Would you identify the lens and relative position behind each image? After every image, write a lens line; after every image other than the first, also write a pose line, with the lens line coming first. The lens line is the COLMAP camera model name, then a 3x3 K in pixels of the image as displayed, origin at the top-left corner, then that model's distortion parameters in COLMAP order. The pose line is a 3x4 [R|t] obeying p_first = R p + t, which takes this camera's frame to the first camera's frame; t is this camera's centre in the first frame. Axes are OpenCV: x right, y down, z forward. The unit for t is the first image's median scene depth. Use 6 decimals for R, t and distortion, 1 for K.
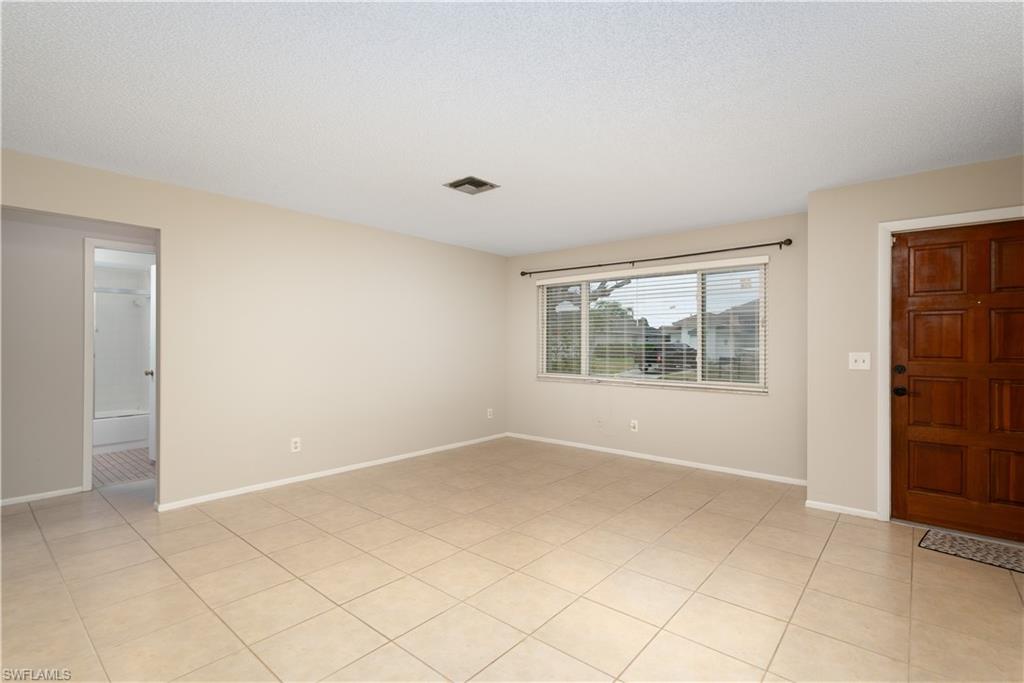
lens RADIAL K [[469.7, 0, 514.2], [0, 469.7, 343.7], [0, 0, 1]] dist [-0.007777, 0.001643]
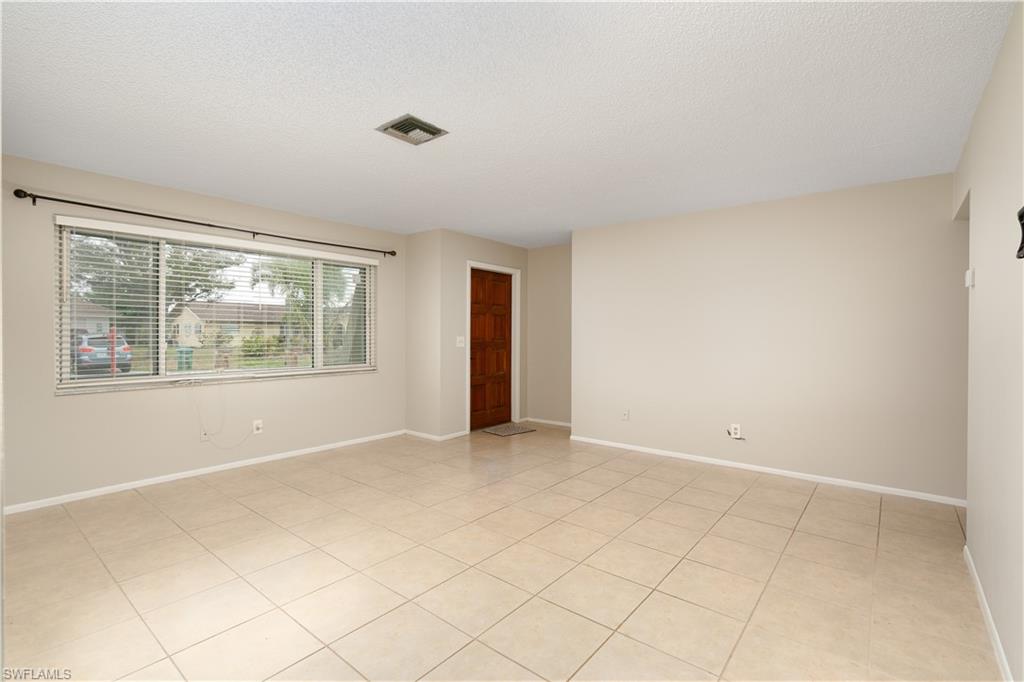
lens RADIAL K [[469.7, 0, 513.6], [0, 469.7, 336.9], [0, 0, 1]] dist [-0.007777, 0.001643]
pose [[-0.009805, -0.011372, 0.999887, -0.707800], [-0.004273, 0.999927, 0.011331, 0.000383], [-0.999943, -0.004161, -0.009852, 0.649972]]
